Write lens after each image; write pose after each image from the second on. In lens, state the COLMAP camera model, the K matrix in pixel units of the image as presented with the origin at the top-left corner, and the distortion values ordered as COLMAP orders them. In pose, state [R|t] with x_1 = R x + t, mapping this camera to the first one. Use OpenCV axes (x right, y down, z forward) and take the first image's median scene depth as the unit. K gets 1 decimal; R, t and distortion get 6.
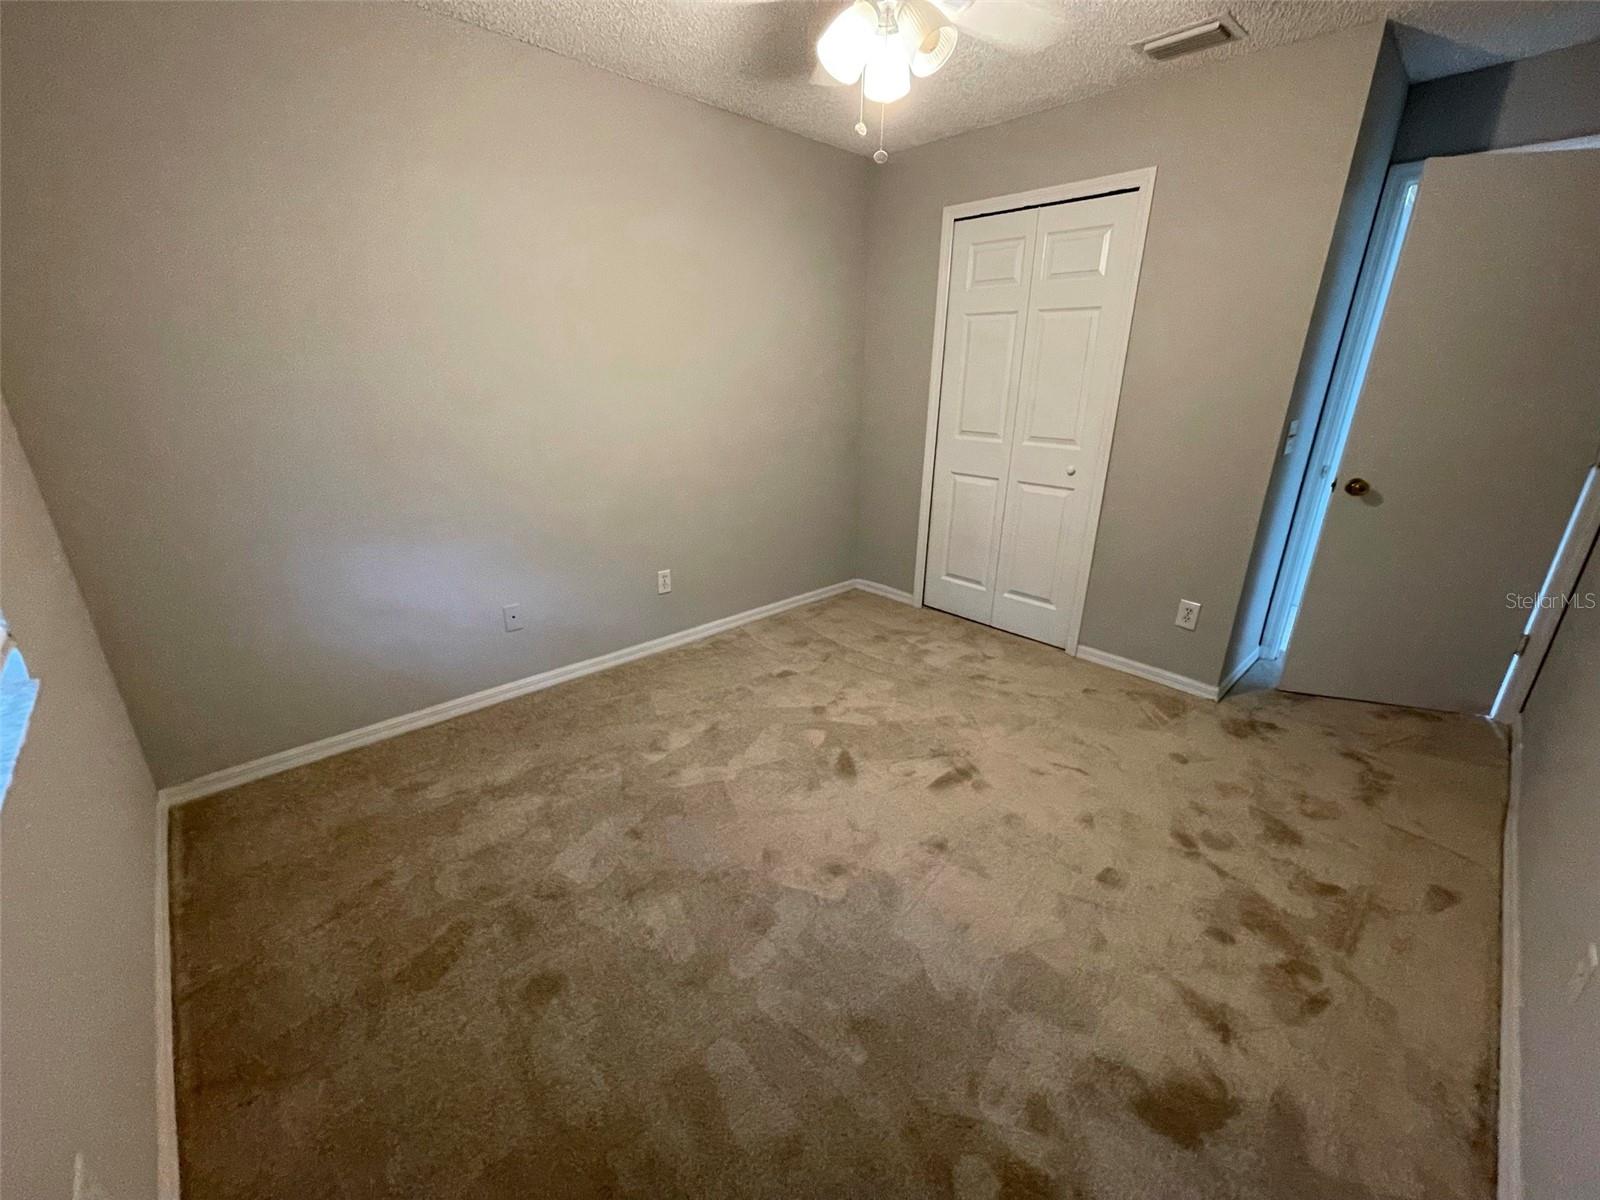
lens RADIAL K [[643.8, 0, 793.4], [0, 643.8, 593.8], [0, 0, 1]] dist [0.001905, -0.000645]
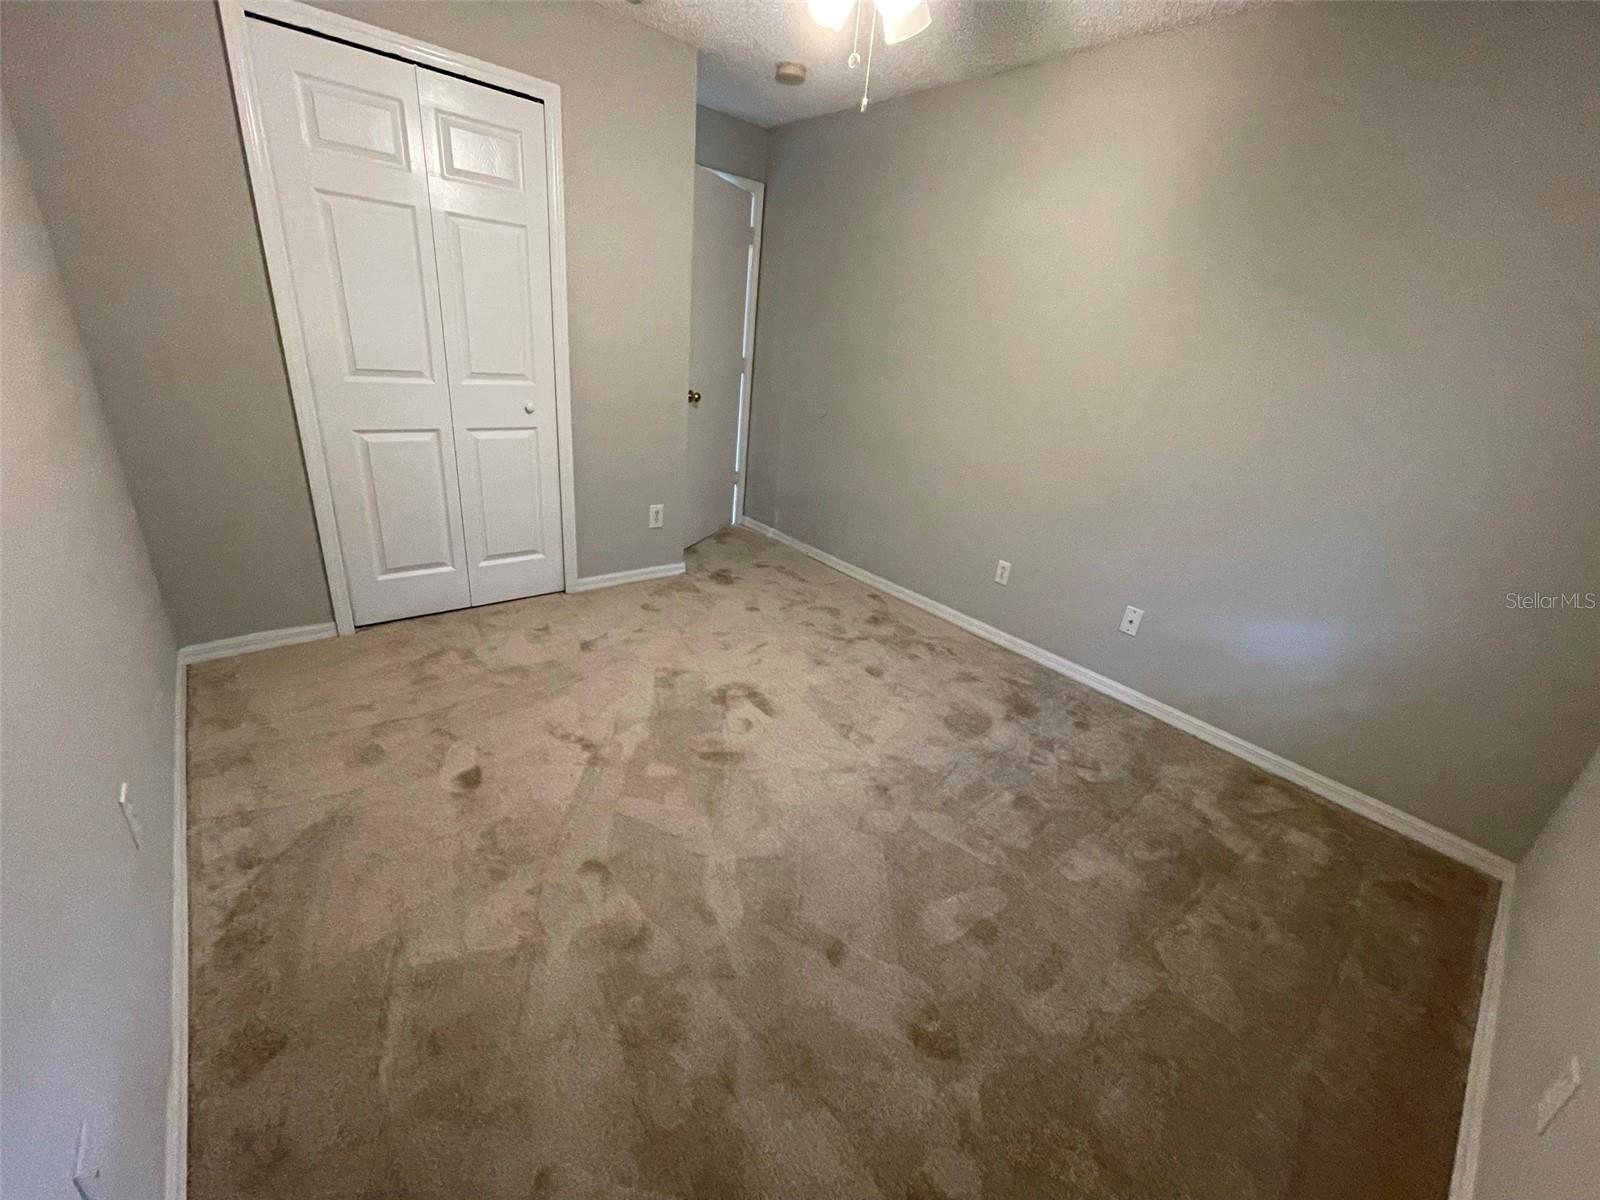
lens RADIAL K [[643.8, 0, 792.9], [0, 643.8, 600.7], [0, 0, 1]] dist [0.001905, -0.000645]
pose [[0.047684, -0.388640, 0.920155, -0.572955], [0.237474, 0.899201, 0.367484, -0.215282], [-0.970223, 0.200990, 0.135170, 0.623753]]
